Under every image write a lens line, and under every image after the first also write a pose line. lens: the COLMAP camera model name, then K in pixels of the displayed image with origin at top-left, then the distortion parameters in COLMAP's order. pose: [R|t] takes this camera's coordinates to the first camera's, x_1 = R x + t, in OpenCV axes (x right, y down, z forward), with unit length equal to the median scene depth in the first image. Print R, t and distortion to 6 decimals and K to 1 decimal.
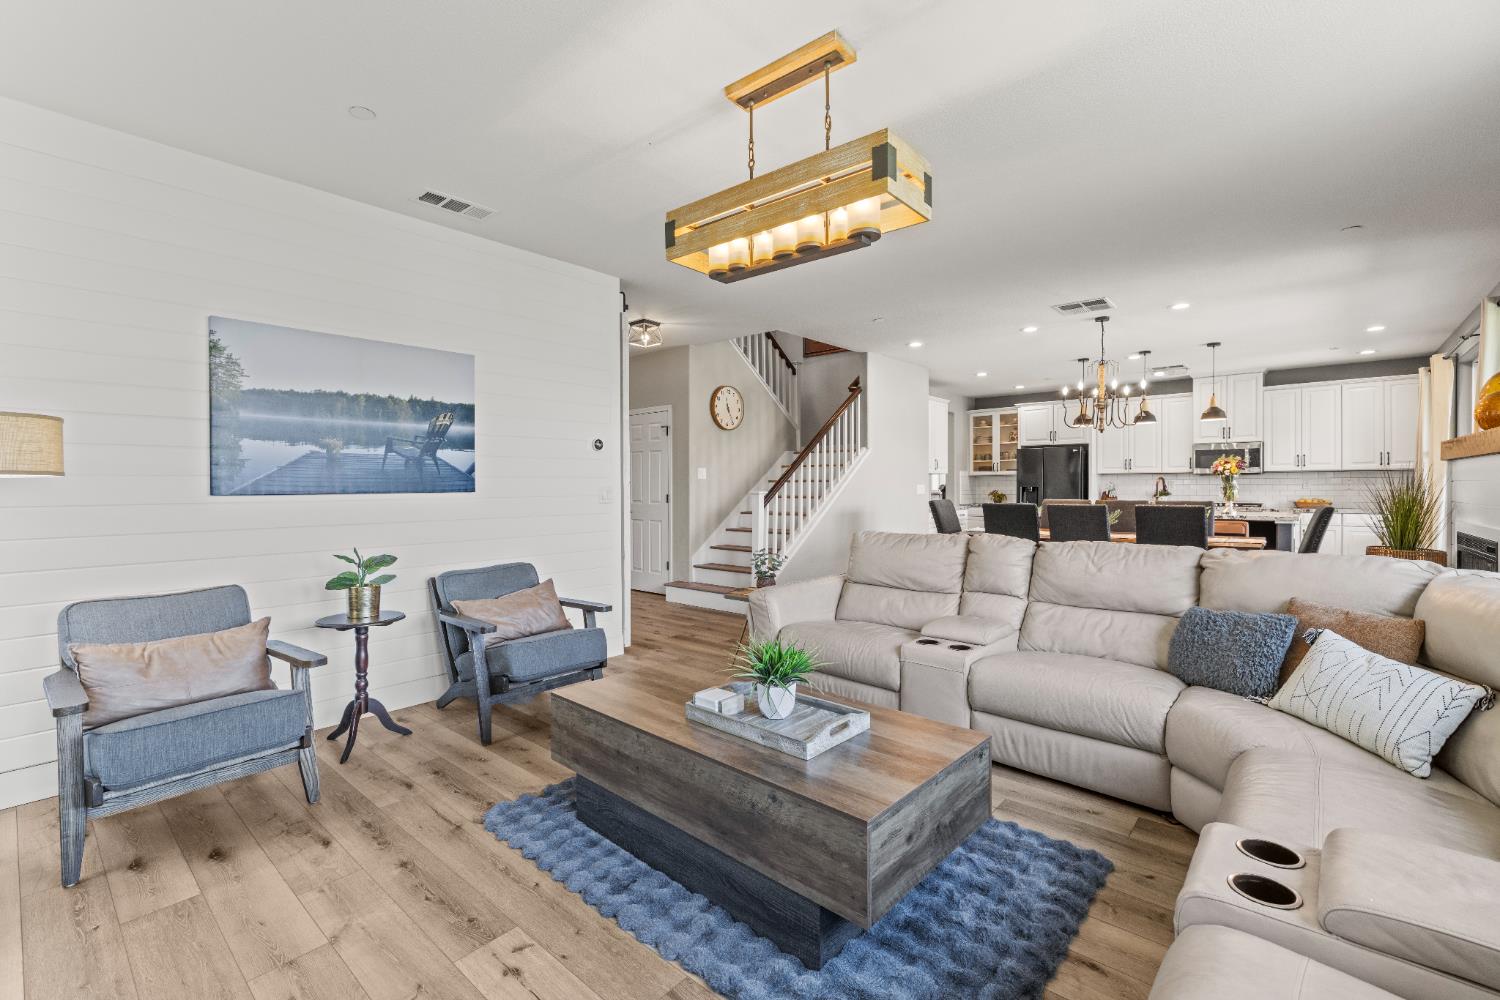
lens RADIAL K [[649.2, 0, 750.3], [0, 649.2, 477.1], [0, 0, 1]] dist [0.001063, -0.000502]
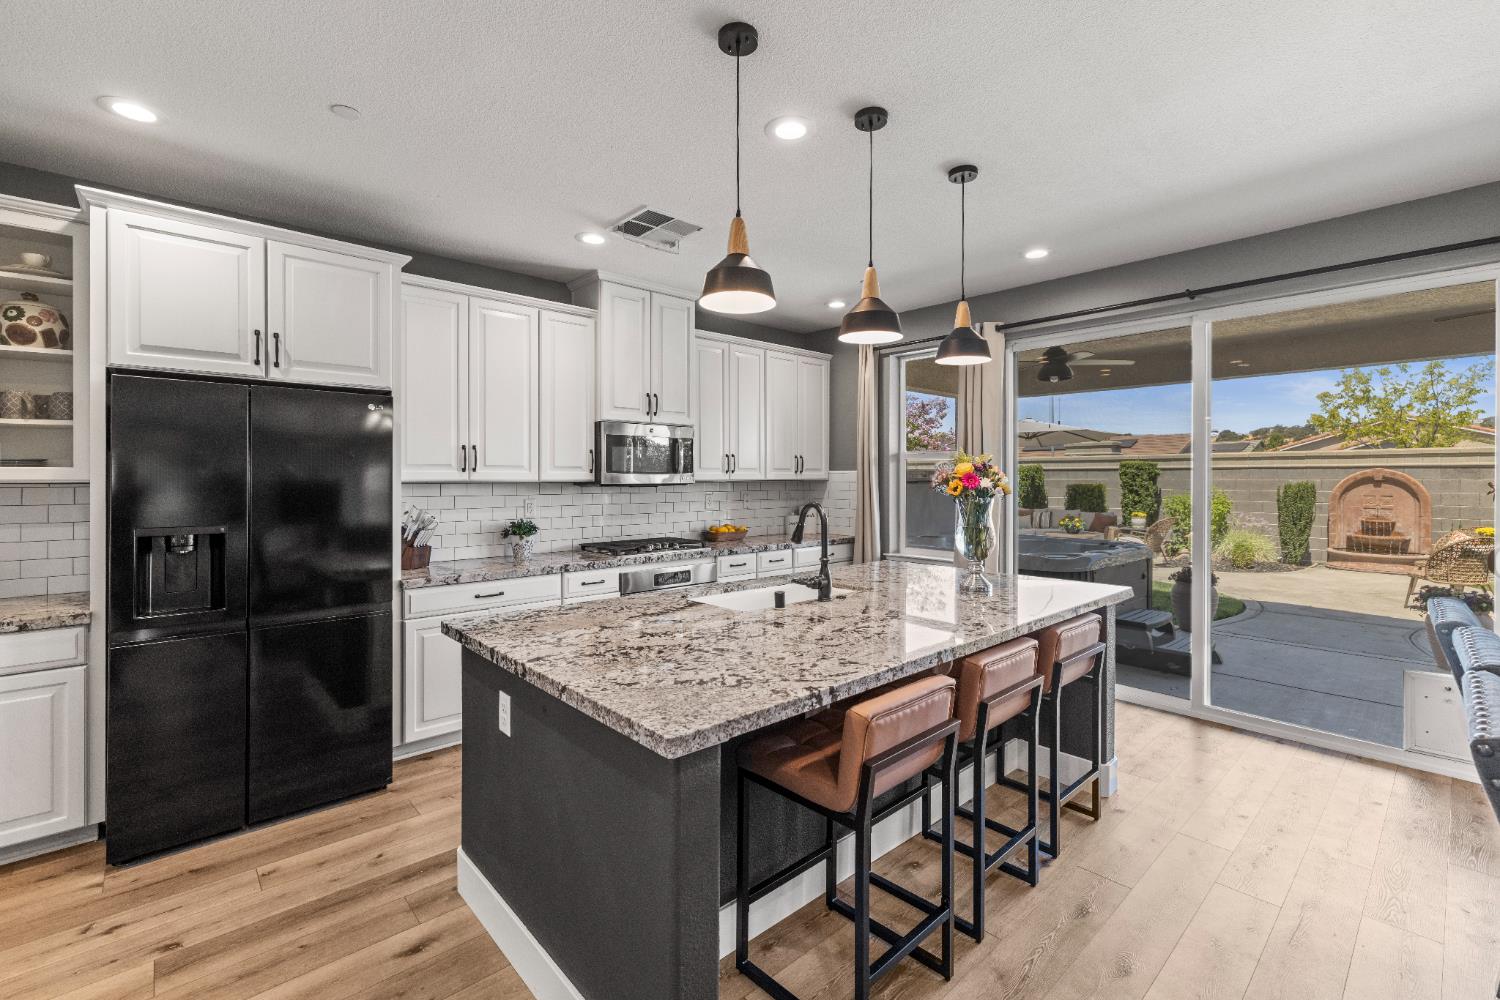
lens RADIAL K [[649.2, 0, 759.2], [0, 649.2, 482.0], [0, 0, 1]] dist [0.001063, -0.000502]
pose [[0.118514, -0.001633, 0.992951, 0.244760], [-0.012787, 0.999913, 0.003170, -0.010248], [-0.992870, -0.013073, 0.118483, 0.876125]]
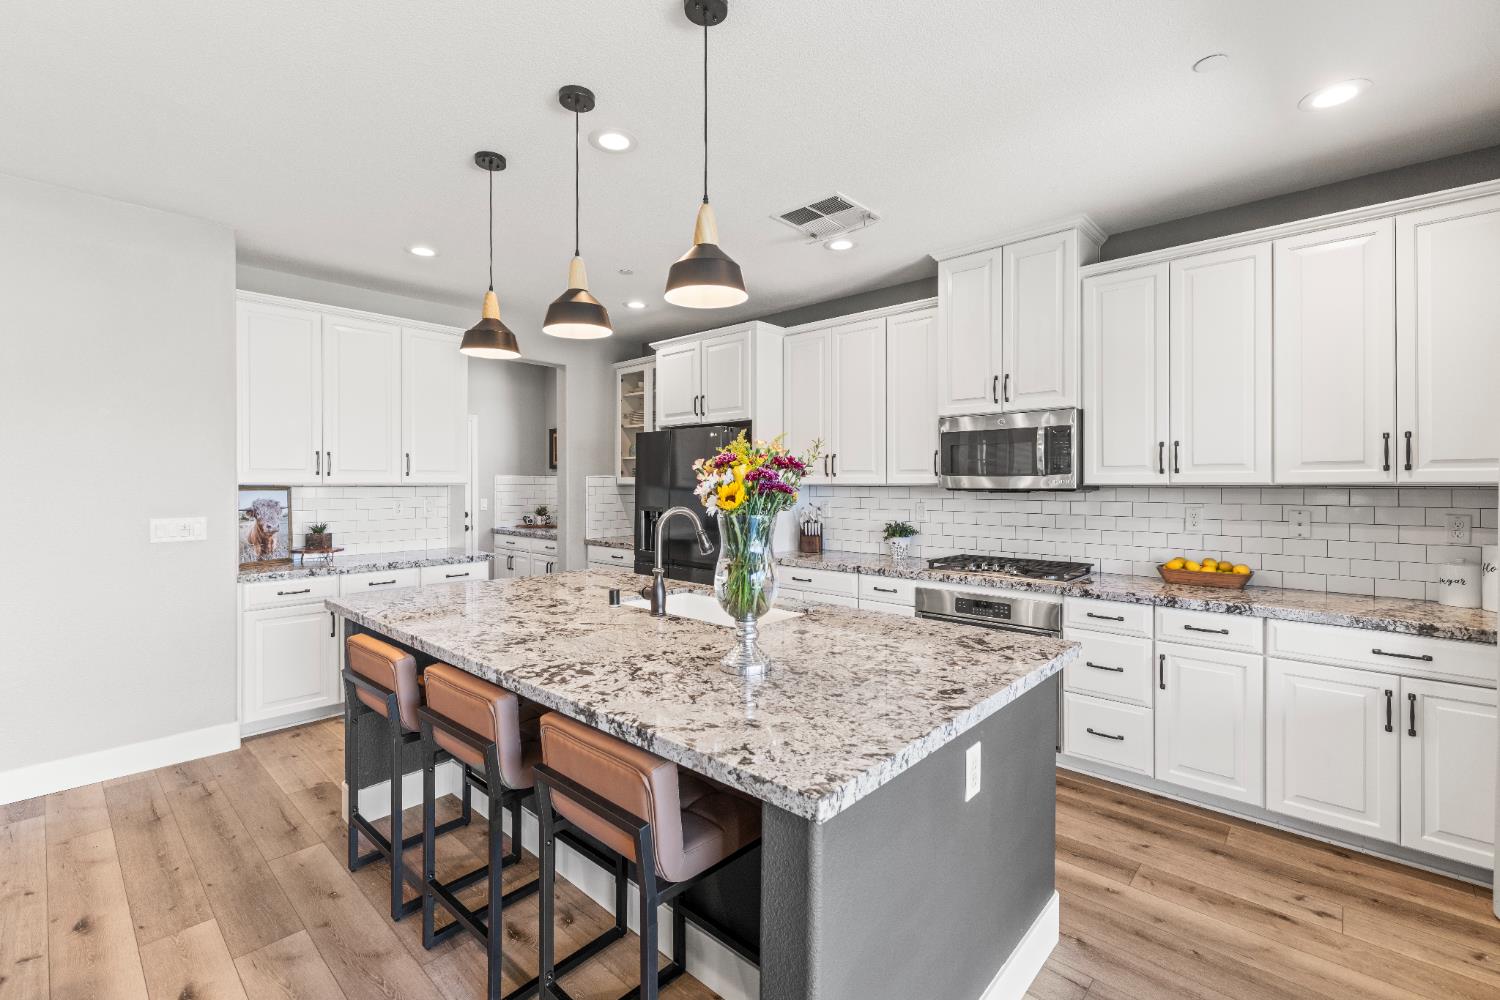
lens RADIAL K [[649.2, 0, 749.7], [0, 649.2, 490.0], [0, 0, 1]] dist [0.001063, -0.000502]
pose [[0.999409, 0.005356, -0.033951, 0.604787], [-0.004607, 0.999745, 0.022121, -0.013574], [0.034061, -0.021952, 0.999179, 0.604421]]
